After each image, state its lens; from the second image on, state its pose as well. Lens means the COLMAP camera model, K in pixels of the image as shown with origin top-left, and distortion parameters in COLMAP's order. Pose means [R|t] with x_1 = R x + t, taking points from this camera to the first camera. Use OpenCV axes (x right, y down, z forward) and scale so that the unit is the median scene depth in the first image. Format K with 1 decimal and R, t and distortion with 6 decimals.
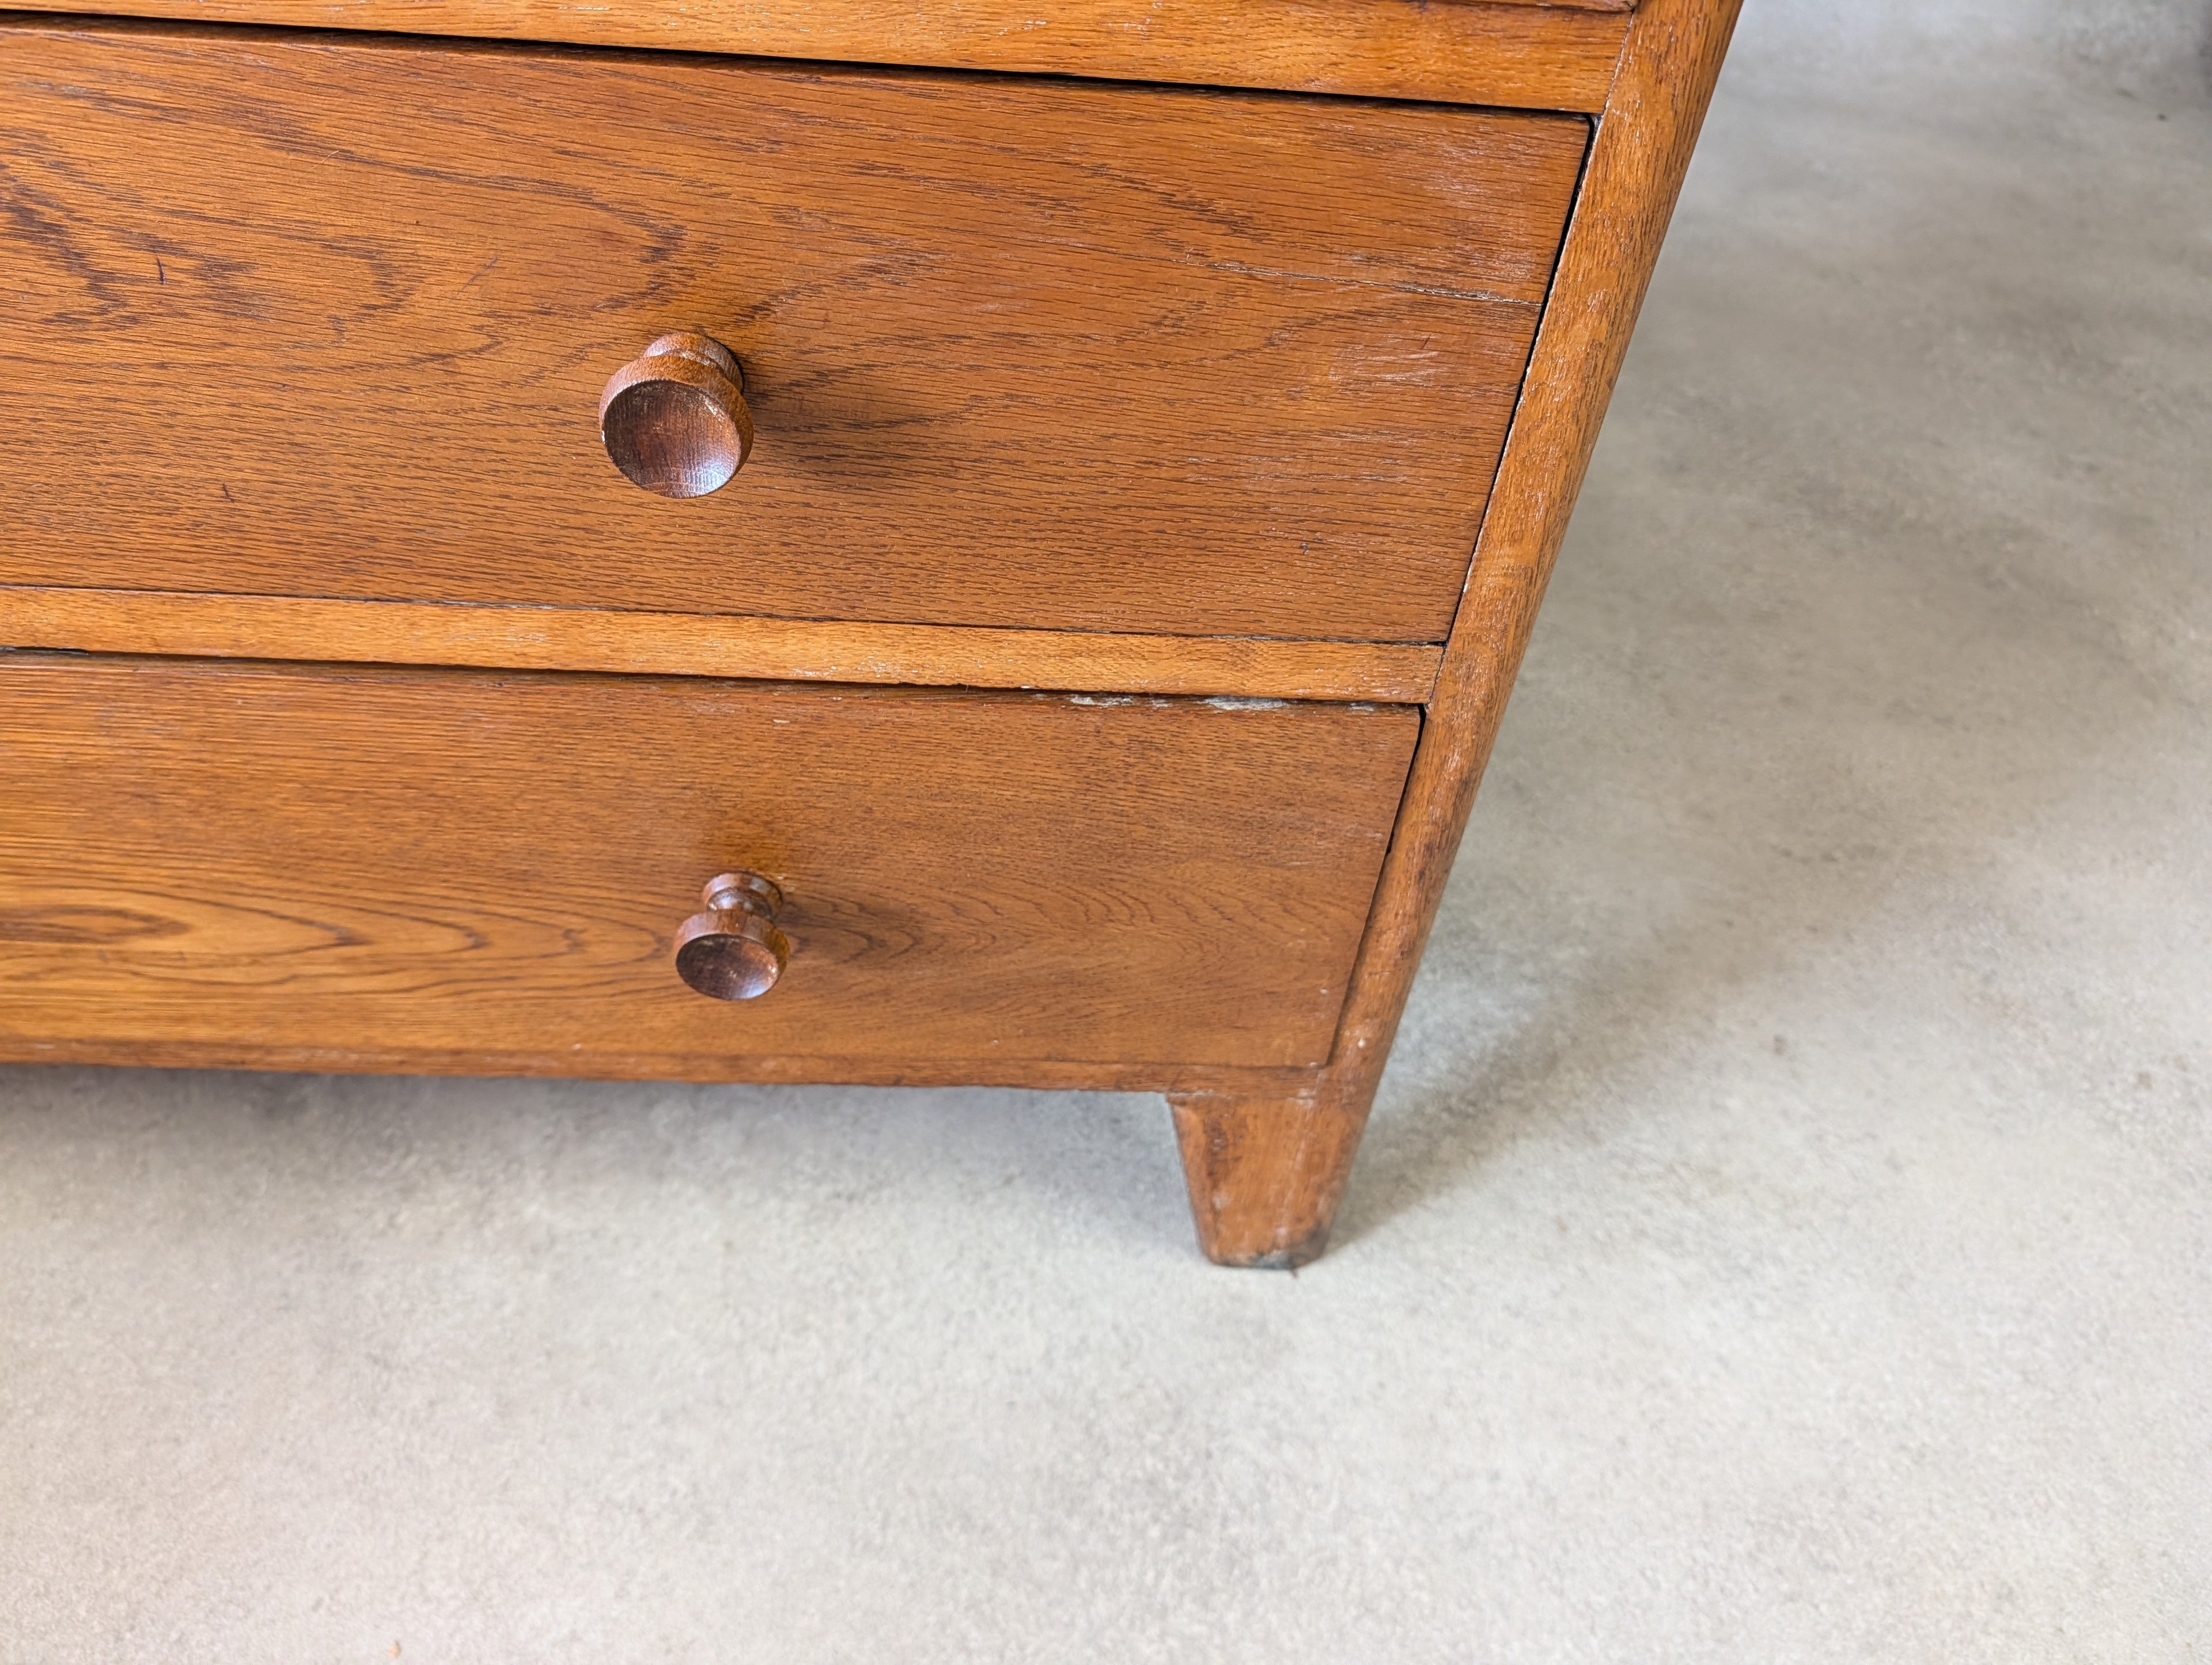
lens RADIAL K [[1627.9, 0, 1094.9], [0, 1627.9, 810.3], [0, 0, 1]] dist [-0.017686, 0.008829]
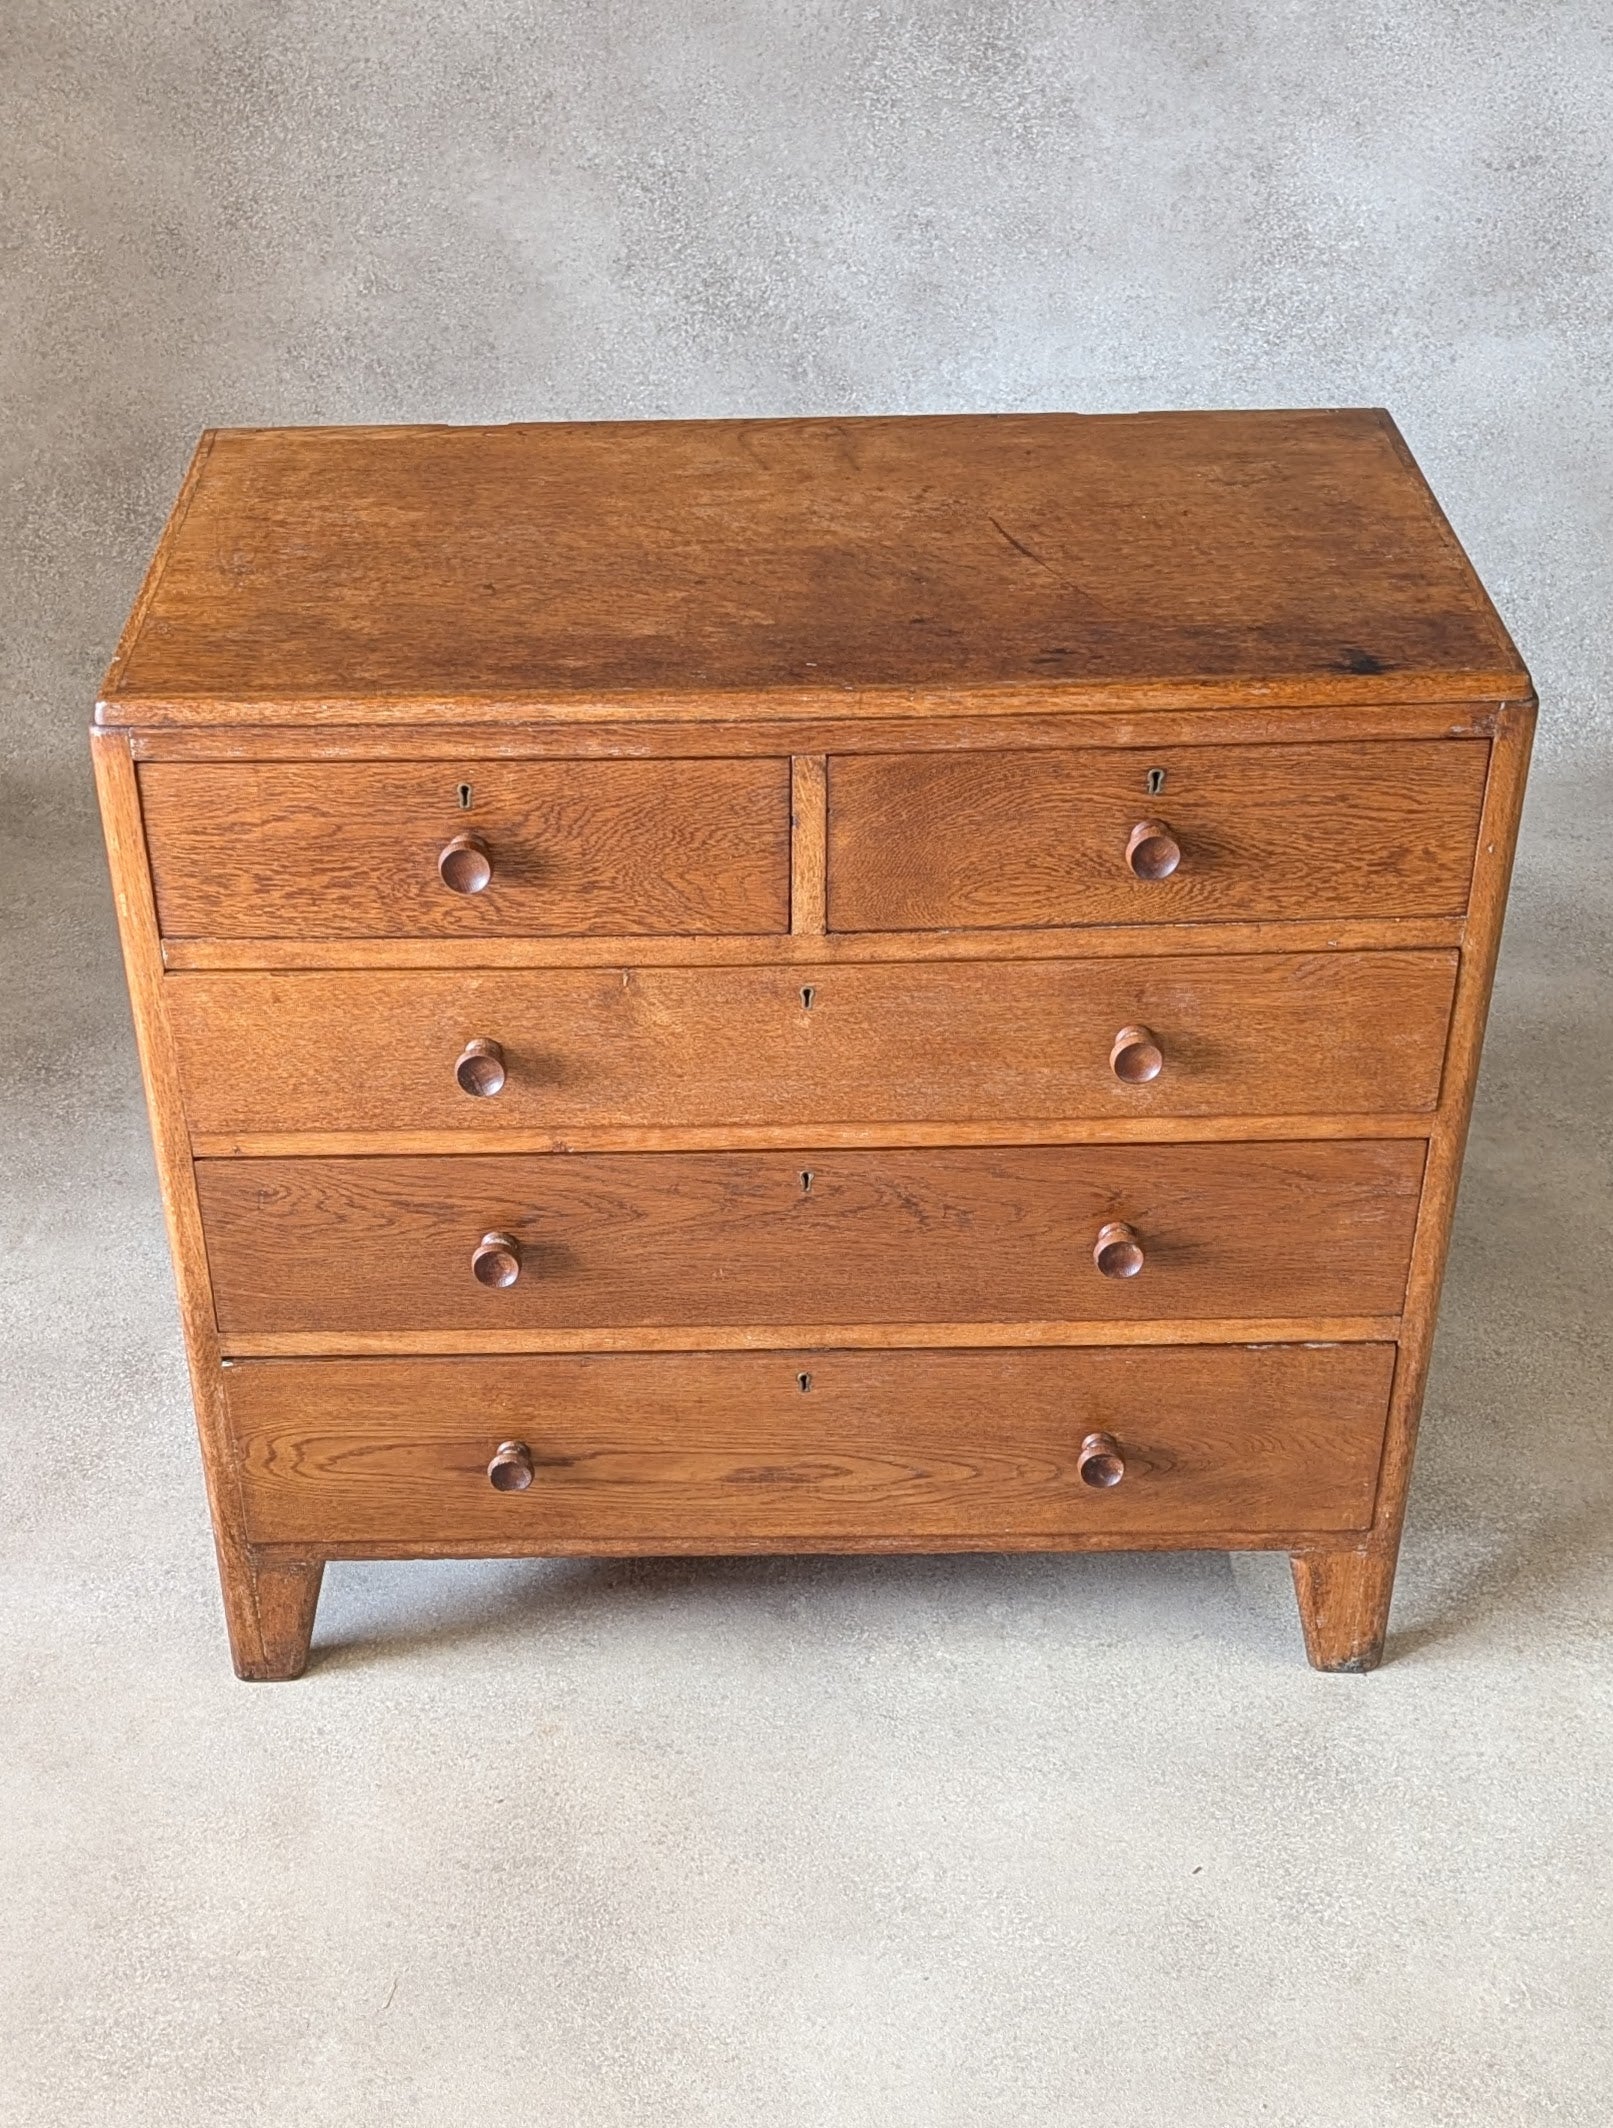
lens RADIAL K [[2932.2, 0, 682.6], [0, 2932.2, 1307.9], [0, 0, 1]] dist [0.084870, 0.000000]
pose [[0.994687, -0.058498, -0.084707, -0.454887], [0.045962, 0.988650, -0.143032, 0.440822], [0.092113, 0.138379, 0.986087, -3.256297]]
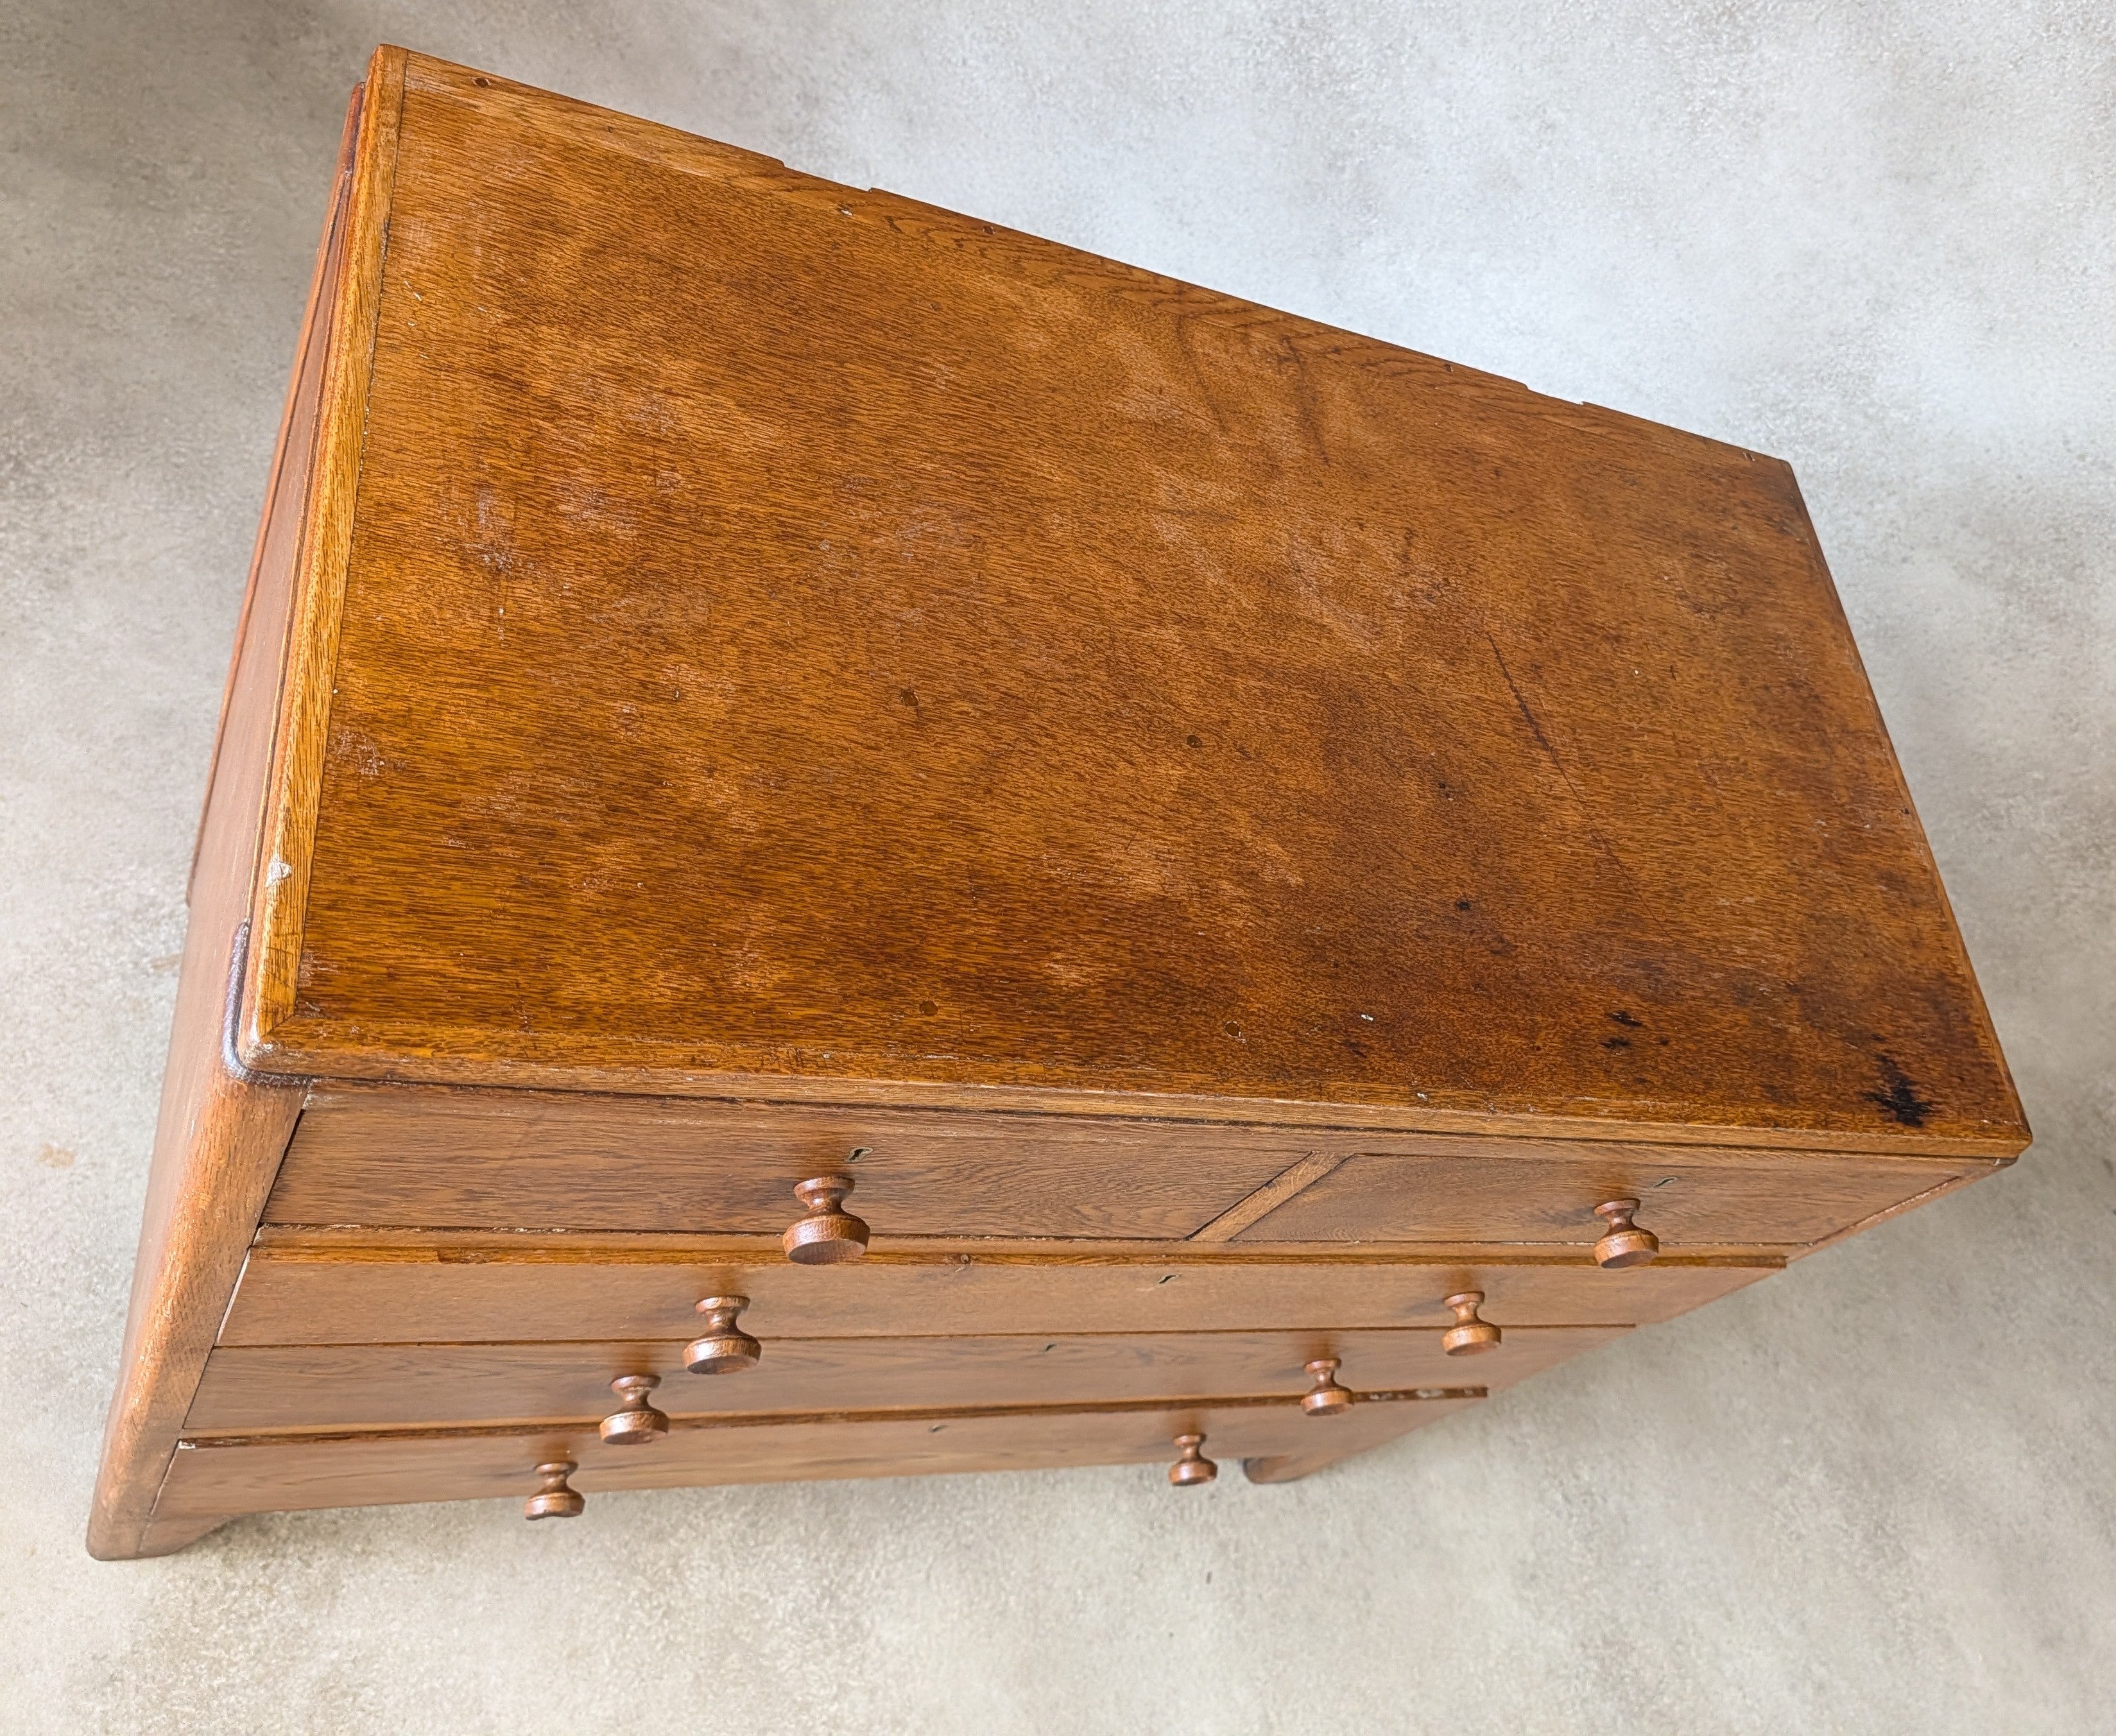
lens RADIAL K [[1904.4, 0, 1308.7], [0, 1904.4, 681.6], [0, 0, 1]] dist [-0.007972, -0.002152]
pose [[0.888263, 0.138776, 0.437869, -1.399920], [-0.225678, 0.962132, 0.152878, -1.414212], [-0.400072, -0.234614, 0.885945, -1.154787]]
